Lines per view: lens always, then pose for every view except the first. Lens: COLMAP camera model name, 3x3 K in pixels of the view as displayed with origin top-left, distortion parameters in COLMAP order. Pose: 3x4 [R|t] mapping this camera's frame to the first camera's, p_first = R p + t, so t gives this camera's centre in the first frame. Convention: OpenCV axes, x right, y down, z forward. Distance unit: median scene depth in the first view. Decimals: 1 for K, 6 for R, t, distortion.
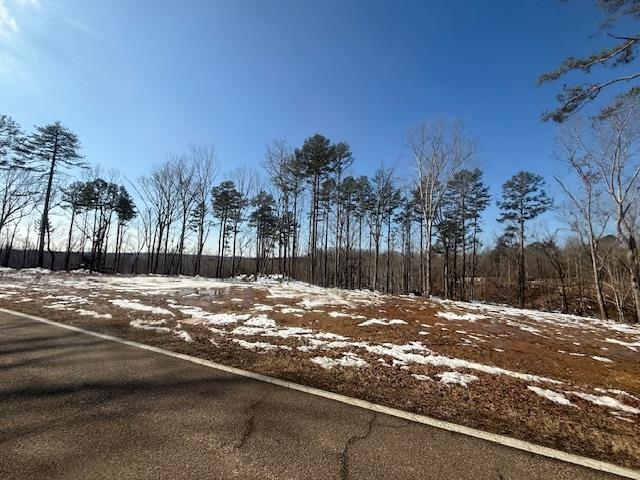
lens RADIAL K [[251.9, 0, 320.6], [0, 251.9, 239.2], [0, 0, 1]] dist [0.001360, -0.000296]
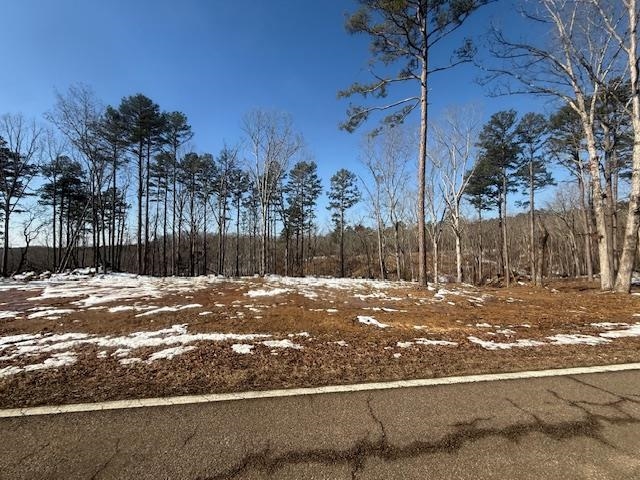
lens RADIAL K [[251.9, 0, 317.5], [0, 251.9, 239.3], [0, 0, 1]] dist [0.001360, -0.000296]
pose [[0.867322, -0.025715, 0.497083, 0.060476], [-0.006416, 0.998004, 0.062822, -0.000501], [-0.497706, -0.057676, 0.865426, -0.023136]]
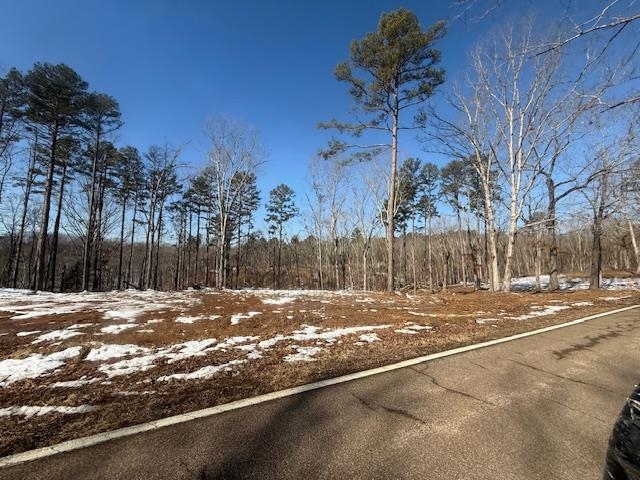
lens RADIAL K [[251.9, 0, 313.0], [0, 251.9, 238.3], [0, 0, 1]] dist [0.001360, -0.000296]
pose [[0.632842, 0.040852, 0.773203, -0.086467], [-0.063054, 0.998009, -0.001122, 0.001183], [-0.771709, -0.048044, 0.634158, 0.039911]]
